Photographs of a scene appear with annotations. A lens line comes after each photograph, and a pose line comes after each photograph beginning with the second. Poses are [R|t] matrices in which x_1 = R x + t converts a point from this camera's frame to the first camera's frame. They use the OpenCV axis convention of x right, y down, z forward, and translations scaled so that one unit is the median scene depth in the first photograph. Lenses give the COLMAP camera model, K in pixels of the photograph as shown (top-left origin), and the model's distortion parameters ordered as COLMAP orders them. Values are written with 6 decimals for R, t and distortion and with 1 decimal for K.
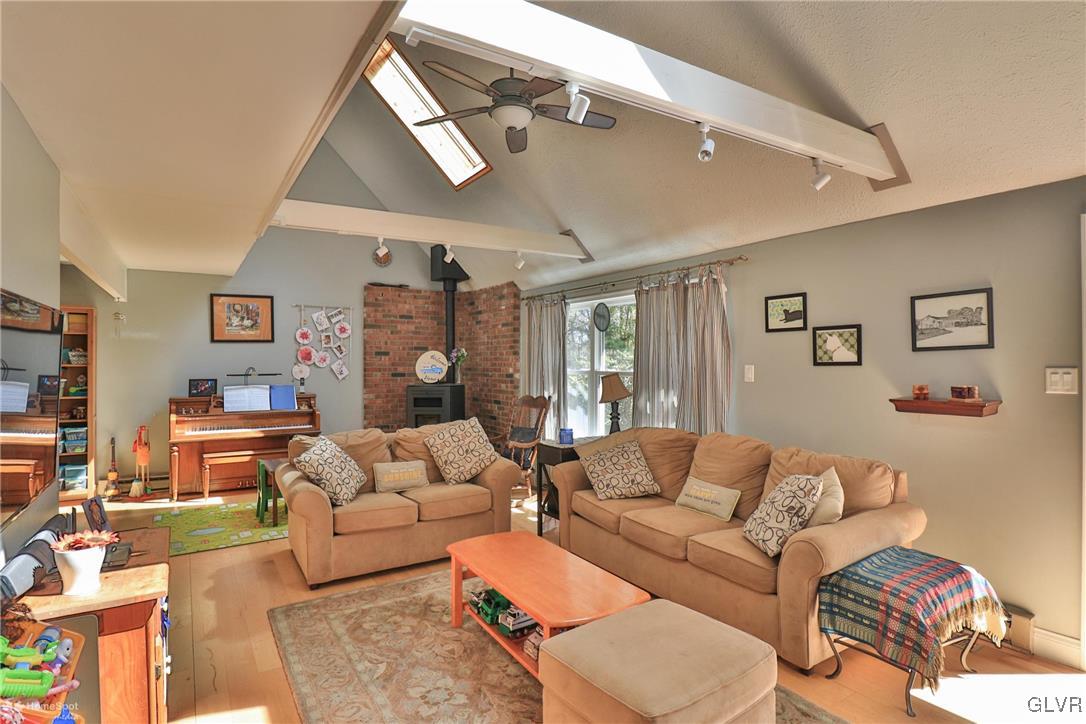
lens RADIAL K [[595.9, 0, 549.6], [0, 595.9, 362.8], [0, 0, 1]] dist [-0.016630, -0.001248]
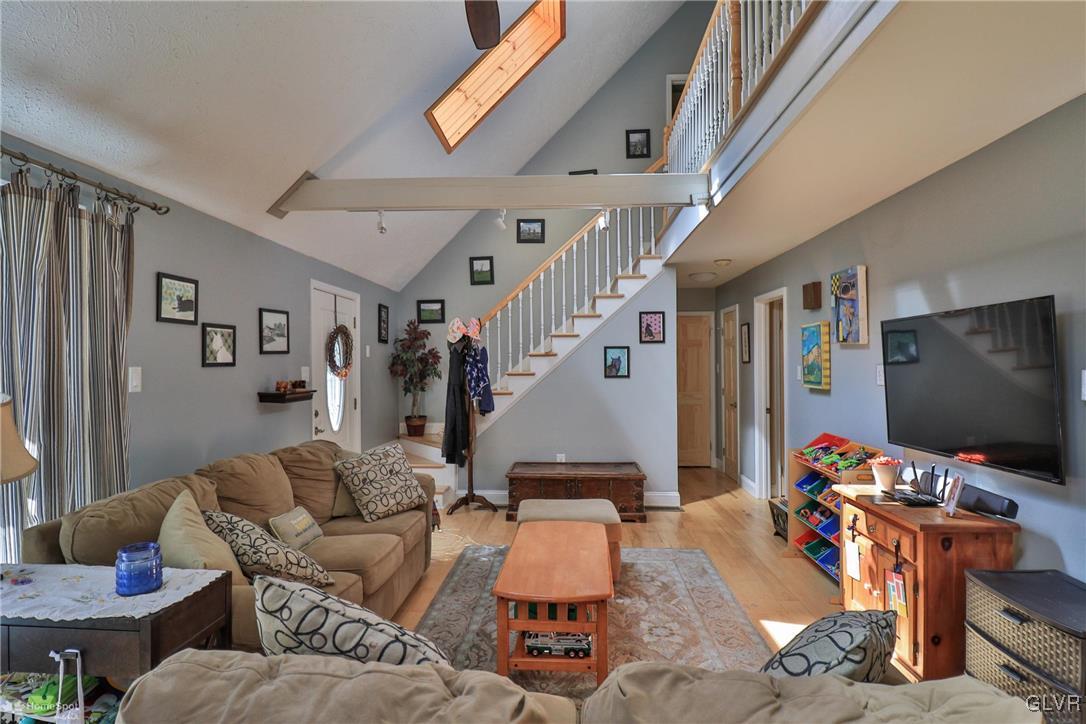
lens RADIAL K [[595.9, 0, 549.6], [0, 595.9, 362.8], [0, 0, 1]] dist [-0.016630, -0.001248]
pose [[-0.827451, 0.009378, 0.561460, -0.483114], [0.009236, 0.999953, -0.003091, 0.006520], [-0.561463, 0.002628, -0.827498, 1.495637]]
